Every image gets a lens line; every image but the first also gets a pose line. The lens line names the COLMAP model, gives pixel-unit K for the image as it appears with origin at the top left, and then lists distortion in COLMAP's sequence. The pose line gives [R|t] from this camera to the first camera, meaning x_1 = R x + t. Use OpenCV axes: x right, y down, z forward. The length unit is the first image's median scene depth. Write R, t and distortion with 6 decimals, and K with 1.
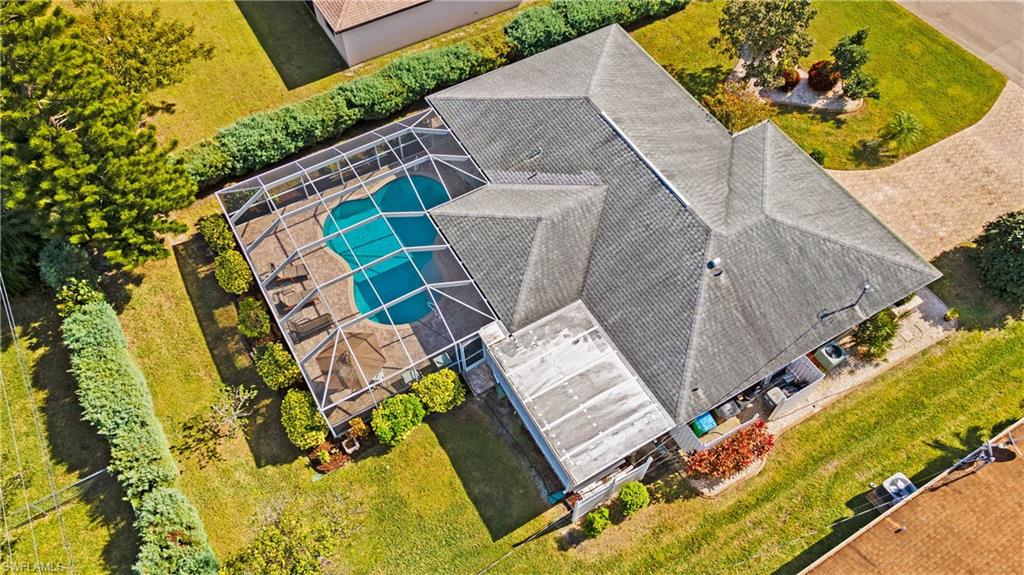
lens RADIAL K [[739.0, 0, 512.0], [0, 739.0, 287.5], [0, 0, 1]] dist [0.007199, 0.075246]
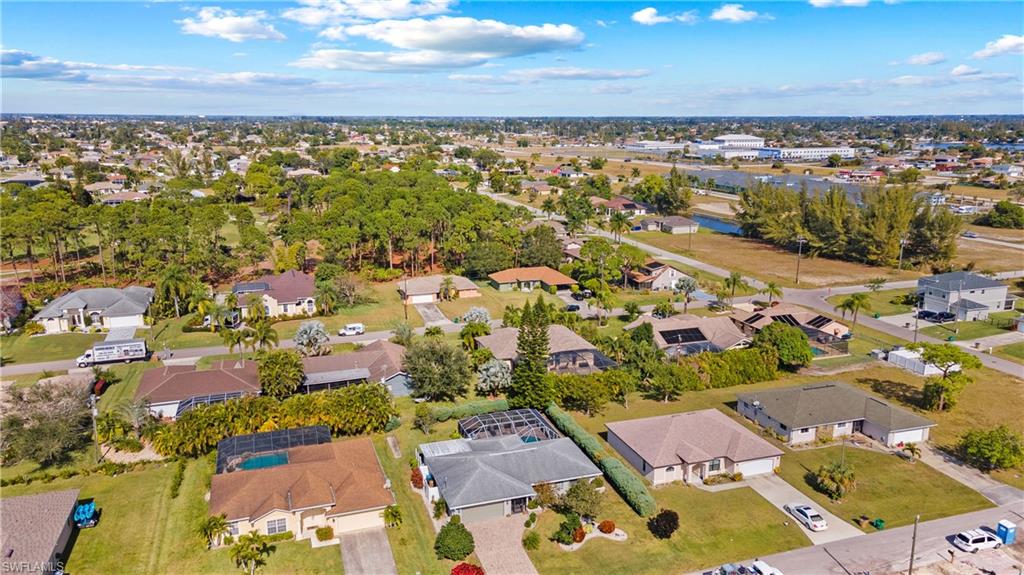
lens RADIAL K [[739.0, 0, 512.0], [0, 739.0, 287.5], [0, 0, 1]] dist [0.007199, 0.075246]
pose [[-0.194457, 0.224908, -0.954779, 2.424079], [-0.817868, 0.500208, 0.284402, -1.140496], [0.541552, 0.836187, 0.086675, 0.162285]]
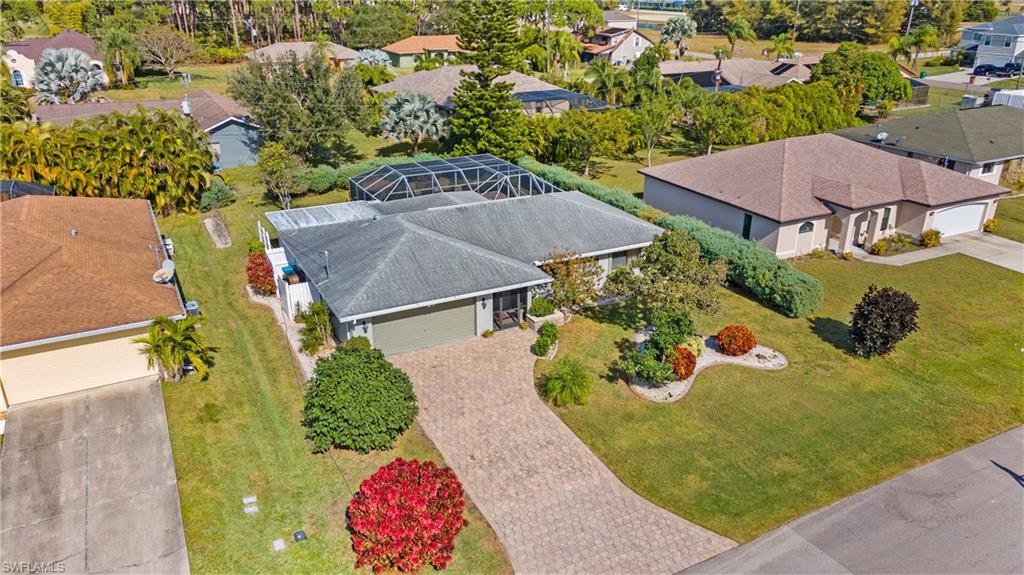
lens RADIAL K [[739.0, 0, 512.0], [0, 739.0, 287.5], [0, 0, 1]] dist [0.007199, 0.075246]
pose [[-0.045441, 0.386351, -0.921232, 1.221255], [-0.834553, 0.492167, 0.247573, -0.402751], [0.549050, 0.780067, 0.300065, 0.641160]]
